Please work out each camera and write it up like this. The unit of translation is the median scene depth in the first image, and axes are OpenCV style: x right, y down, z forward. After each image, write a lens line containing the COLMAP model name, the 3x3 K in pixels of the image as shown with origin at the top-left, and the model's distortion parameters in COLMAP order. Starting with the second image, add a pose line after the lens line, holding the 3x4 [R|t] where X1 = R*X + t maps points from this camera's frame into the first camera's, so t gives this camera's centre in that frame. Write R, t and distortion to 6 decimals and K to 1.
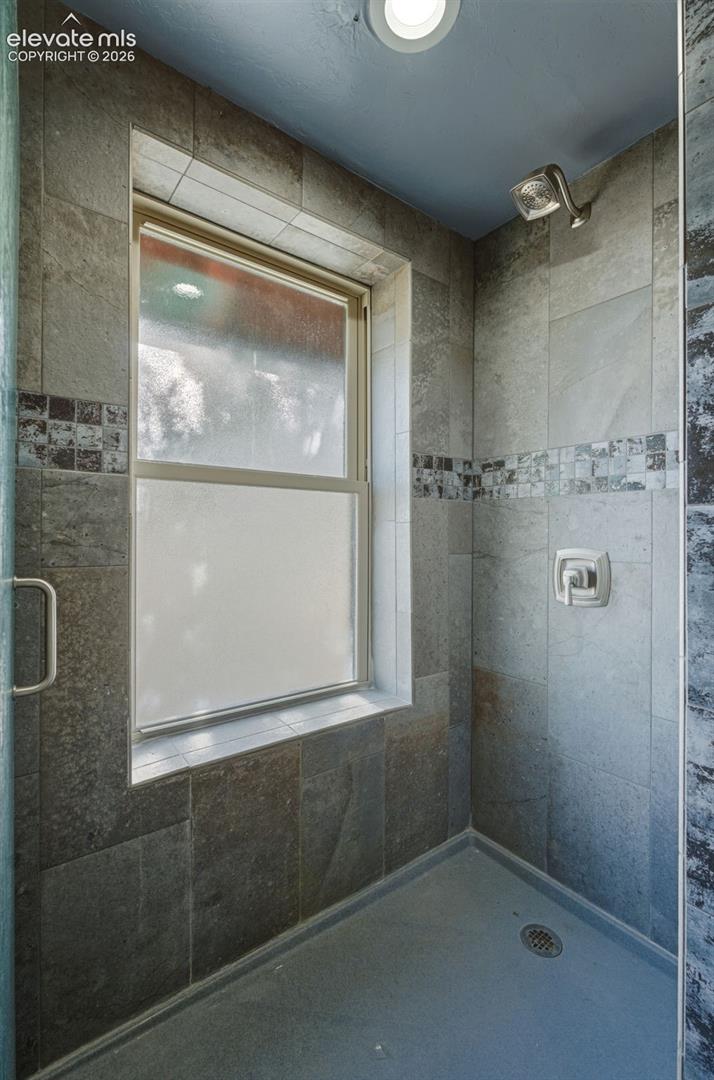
lens RADIAL K [[475.1, 0, 357.2], [0, 475.1, 539.4], [0, 0, 1]] dist [-0.004311, -0.000304]
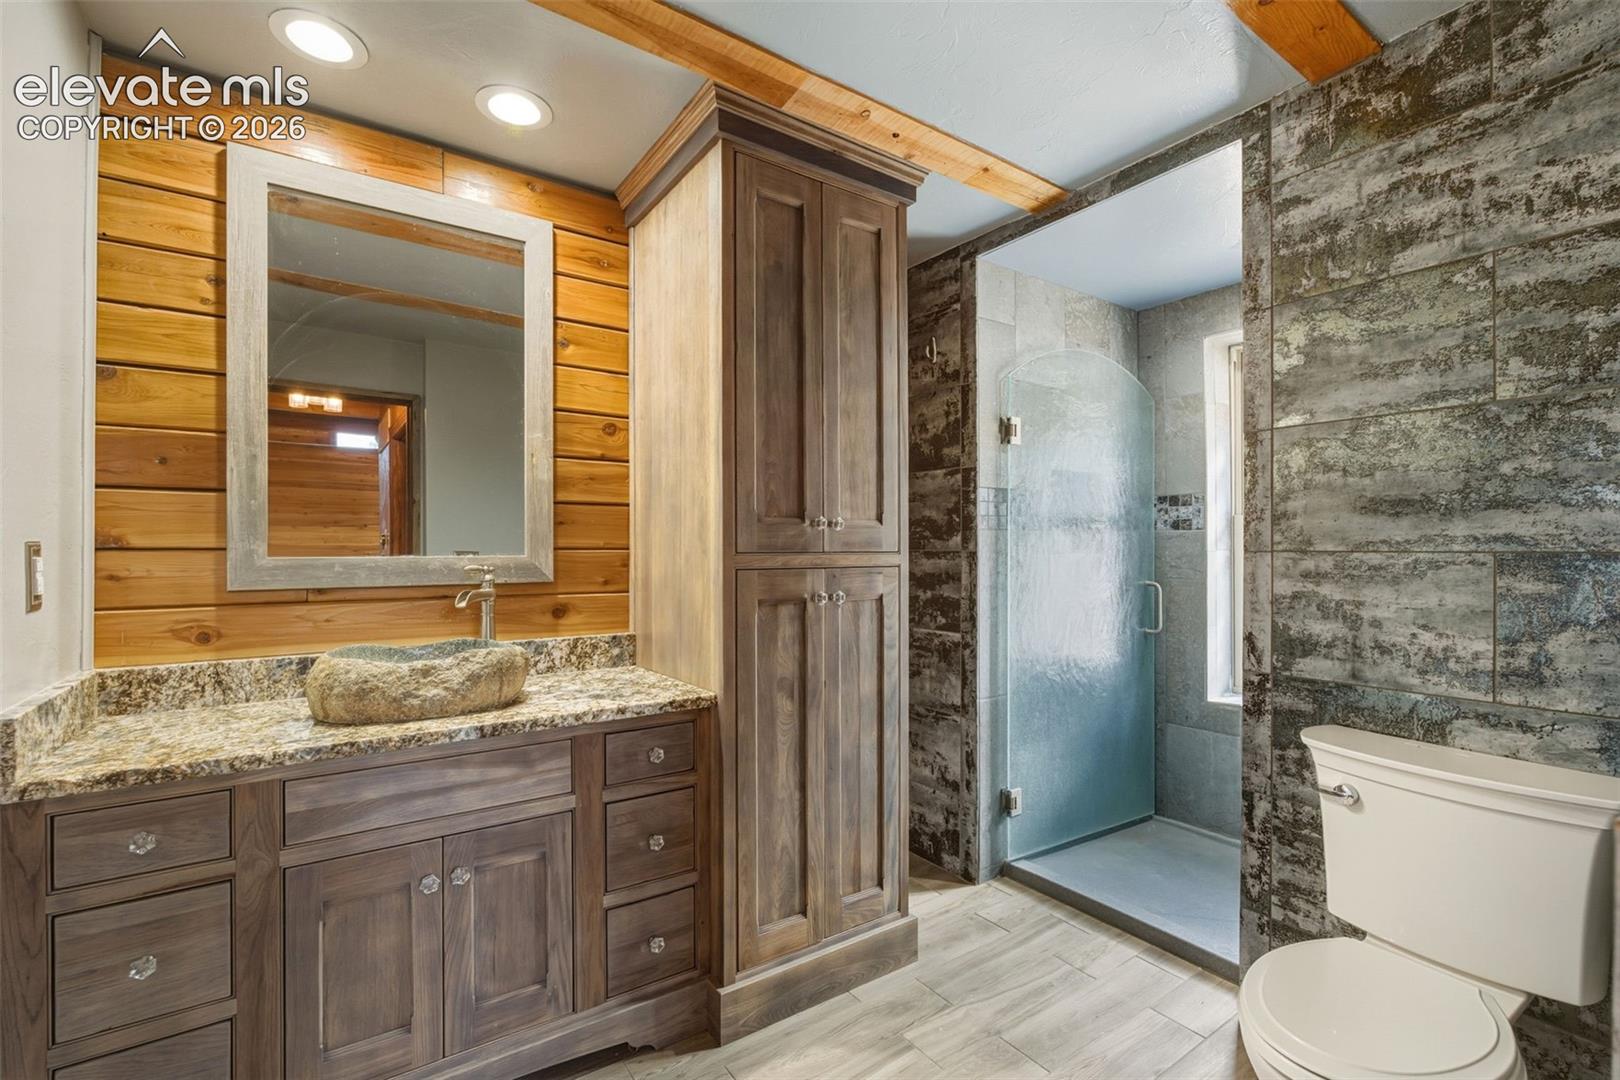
lens RADIAL K [[711.8, 0, 809.8], [0, 711.8, 546.8], [0, 0, 1]] dist [-0.003283, -0.000351]
pose [[-0.046234, -0.003552, -0.998924, 2.477831], [0.000475, 0.999993, -0.003578, -0.066838], [0.998931, -0.000640, -0.046232, -0.418539]]
